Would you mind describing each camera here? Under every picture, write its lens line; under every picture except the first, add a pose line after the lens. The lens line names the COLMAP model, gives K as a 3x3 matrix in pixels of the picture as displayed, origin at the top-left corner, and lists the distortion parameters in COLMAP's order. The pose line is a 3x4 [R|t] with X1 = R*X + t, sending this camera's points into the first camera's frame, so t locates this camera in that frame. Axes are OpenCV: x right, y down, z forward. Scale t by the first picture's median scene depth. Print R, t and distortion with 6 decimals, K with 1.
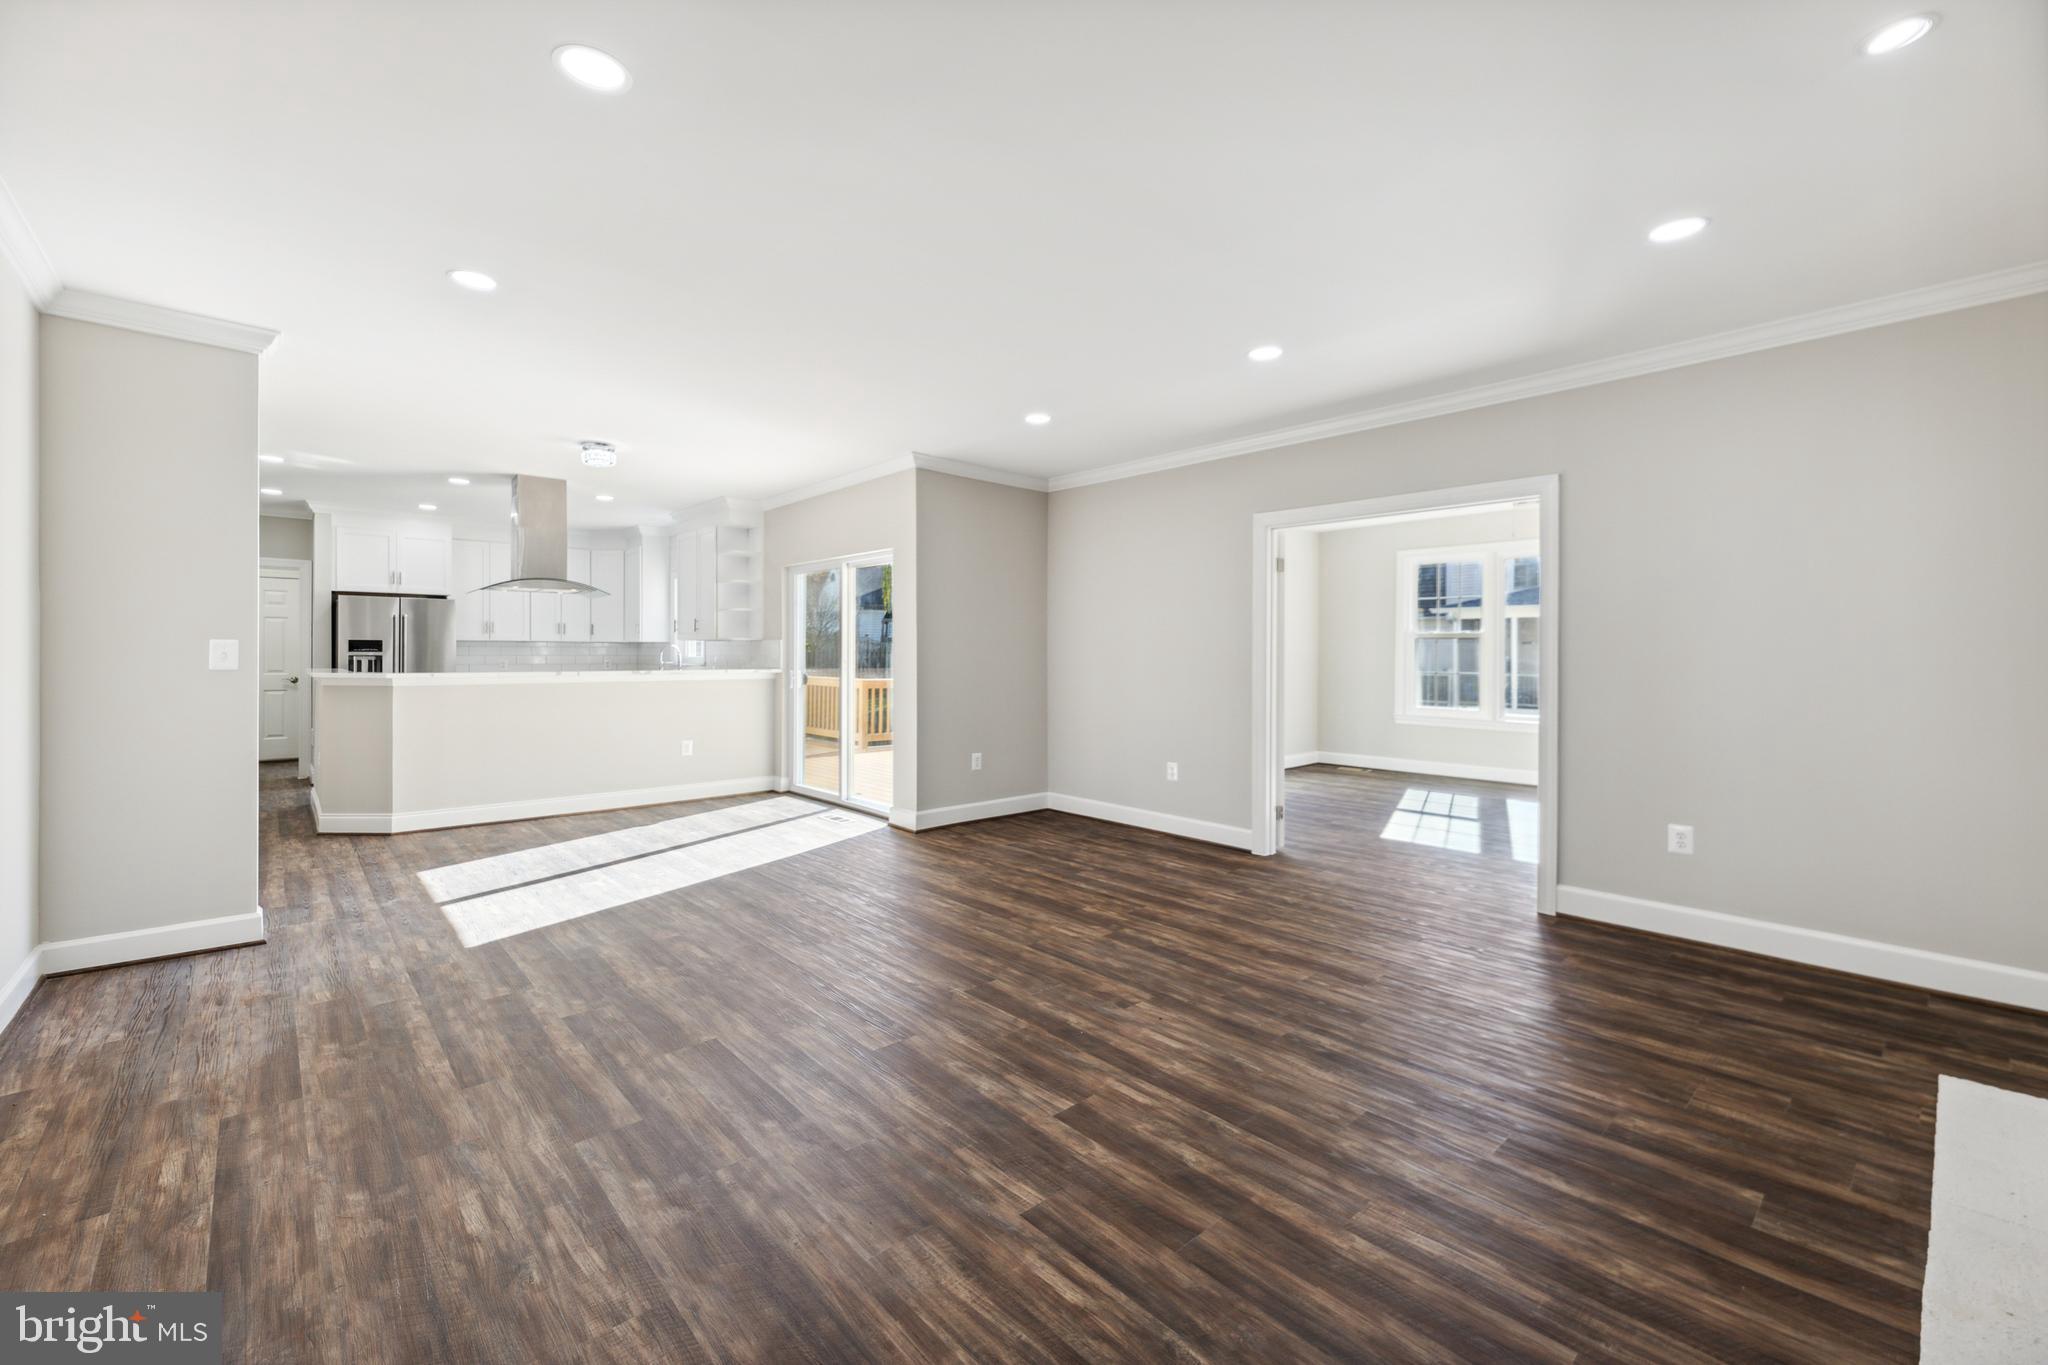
lens RADIAL K [[844.5, 0, 1026.2], [0, 844.5, 660.2], [0, 0, 1]] dist [0.000372, 0.000067]
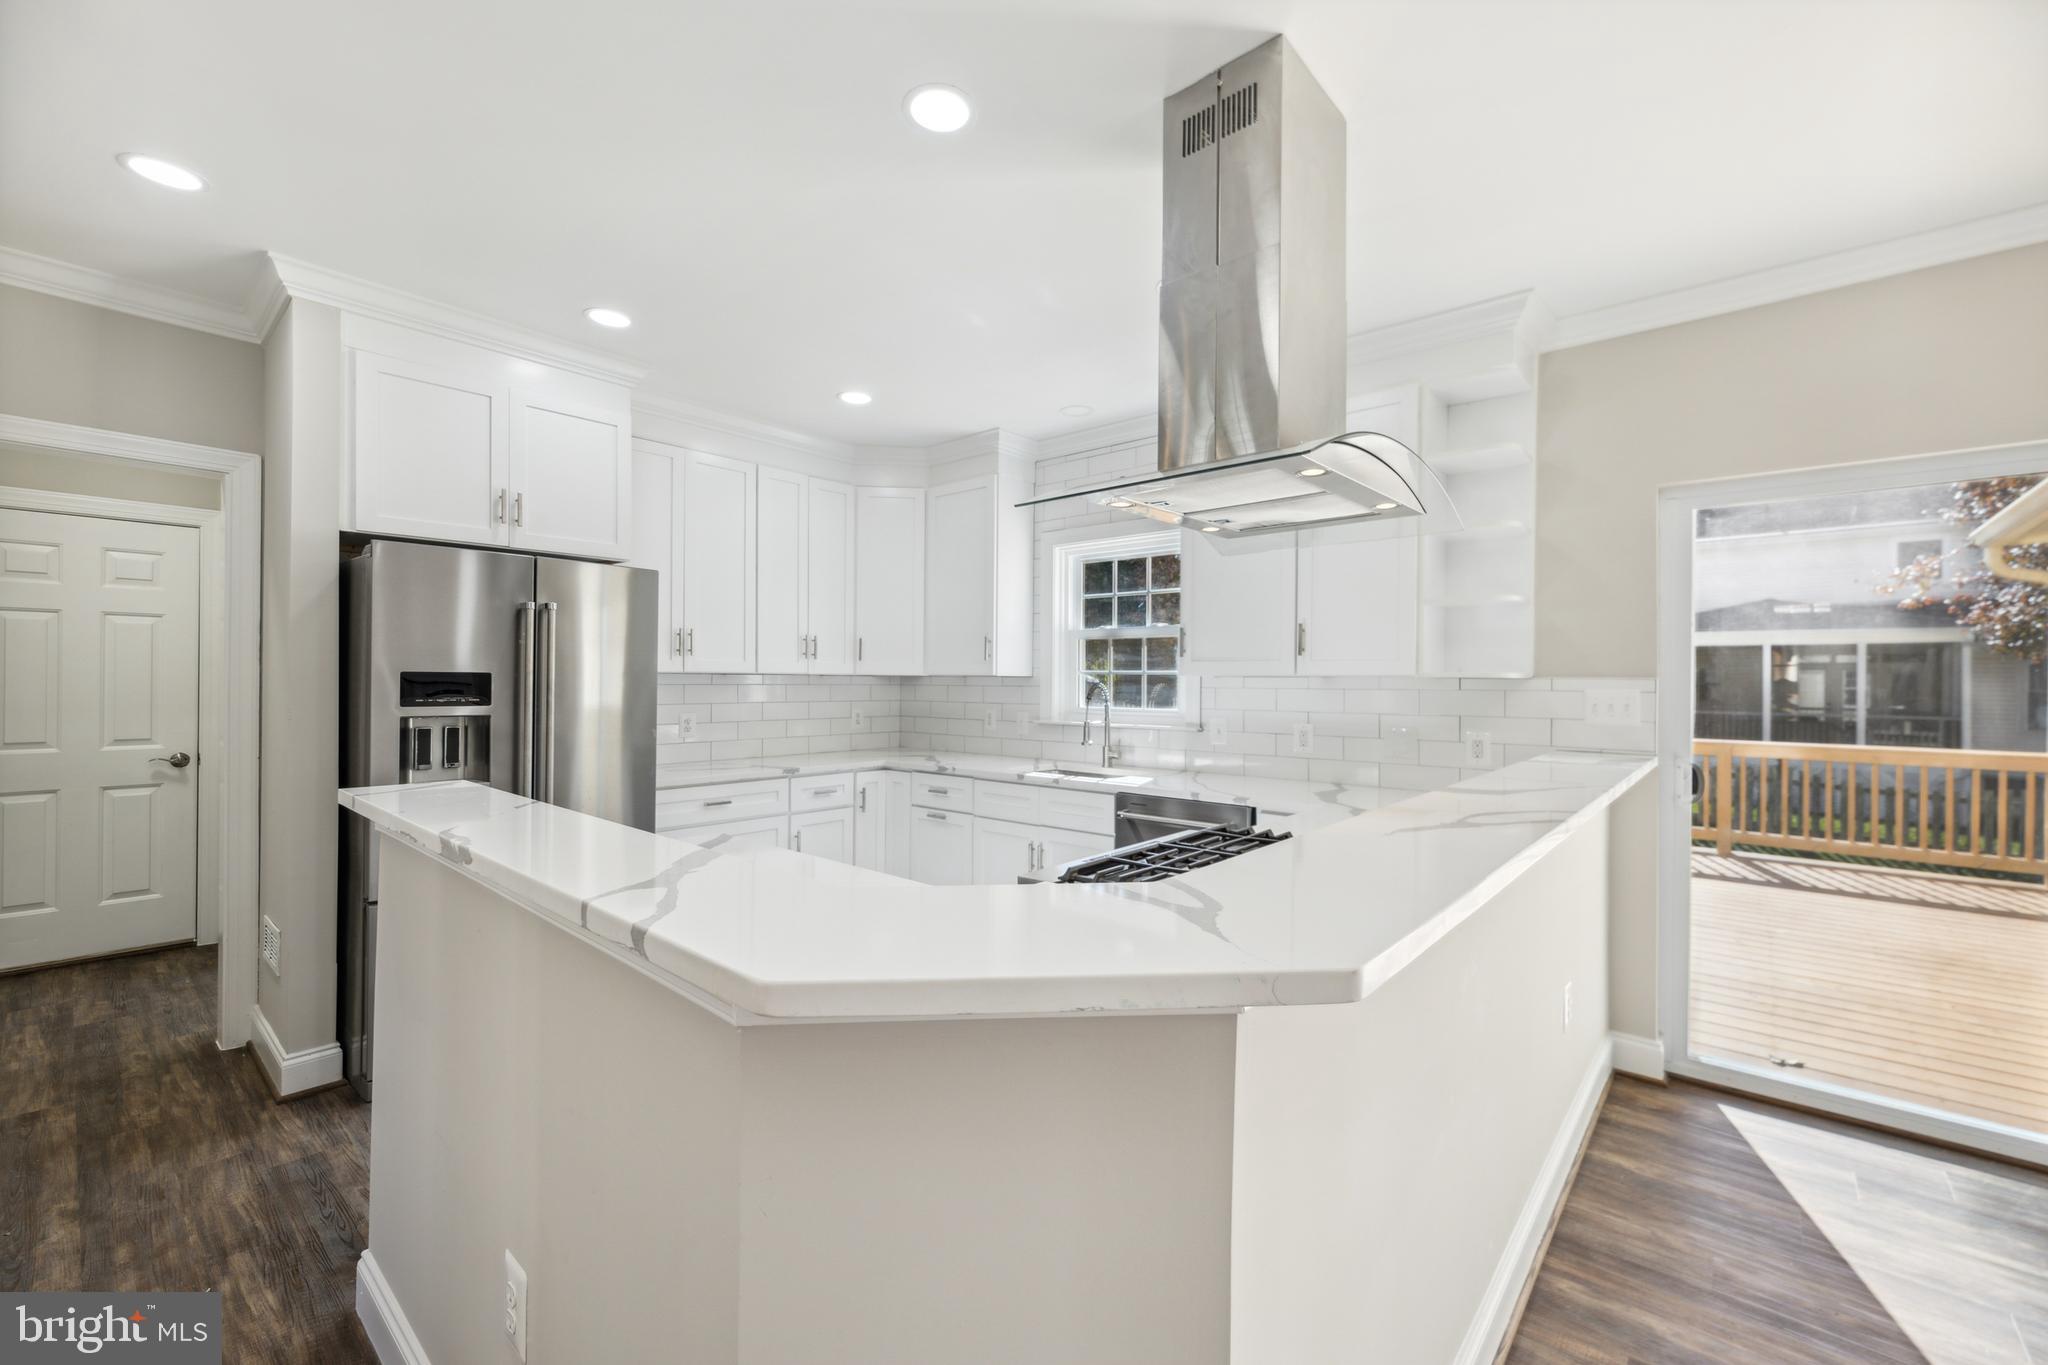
lens RADIAL K [[833.3, 0, 1024.0], [0, 833.3, 682.5], [0, 0, 1]] dist [0.003163, 0.000320]
pose [[0.992556, 0.003068, 0.121753, -1.324424], [-0.002503, 0.999985, -0.004789, -0.042028], [-0.121766, 0.004449, 0.992549, 1.412773]]
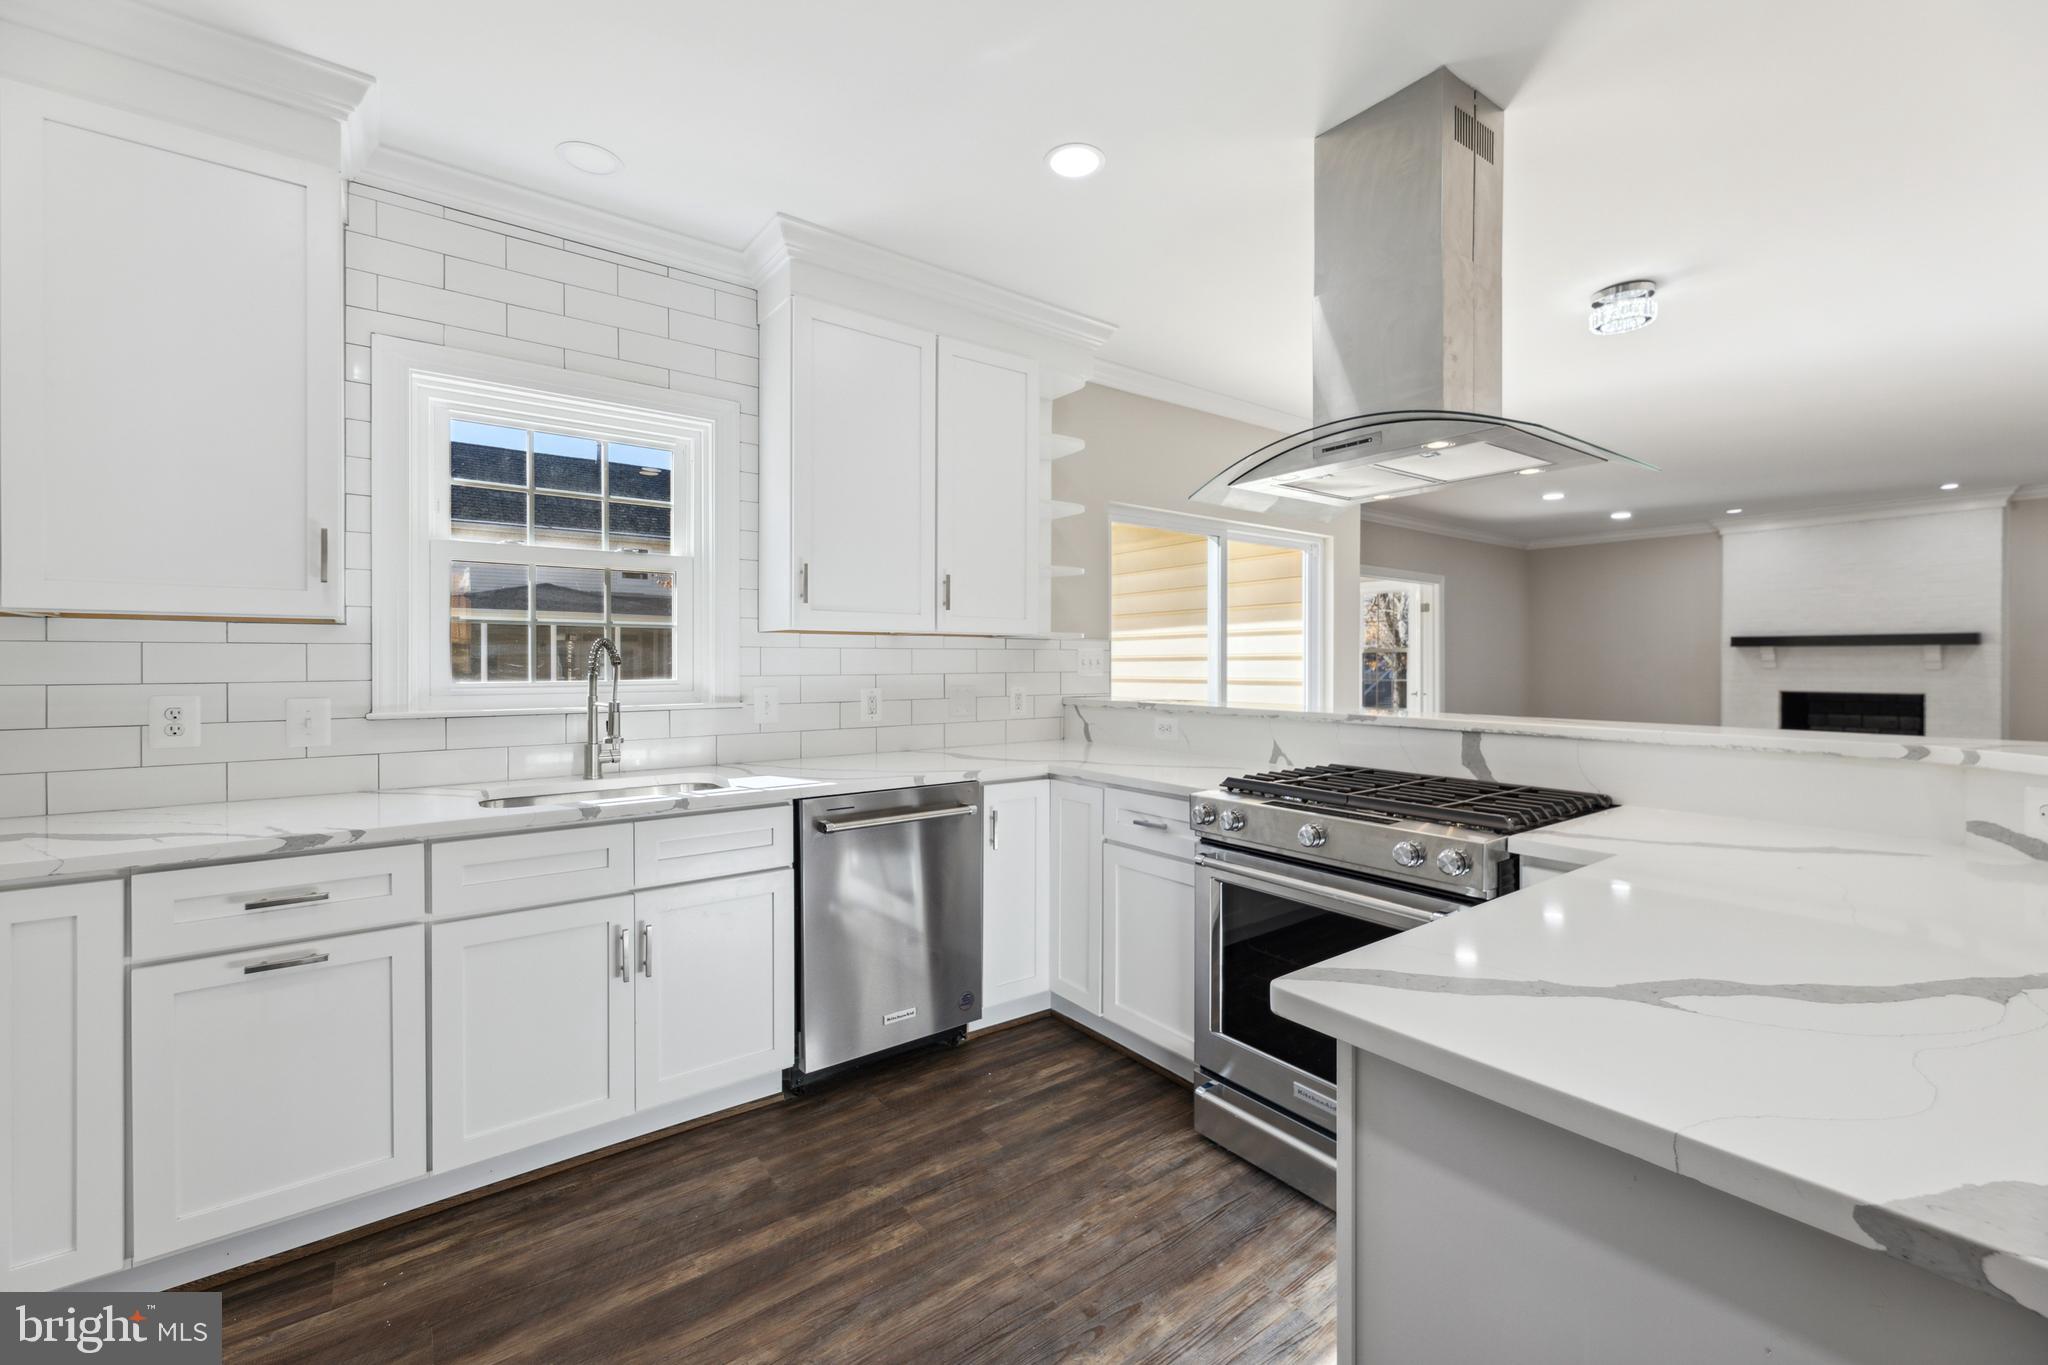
lens RADIAL K [[844.5, 0, 1026.2], [0, 844.5, 660.2], [0, 0, 1]] dist [0.000372, 0.000067]
pose [[0.084314, 0.000167, 0.996439, -1.748653], [0.008309, 0.999965, -0.000871, -0.024814], [-0.996405, 0.008353, 0.084309, 2.151956]]
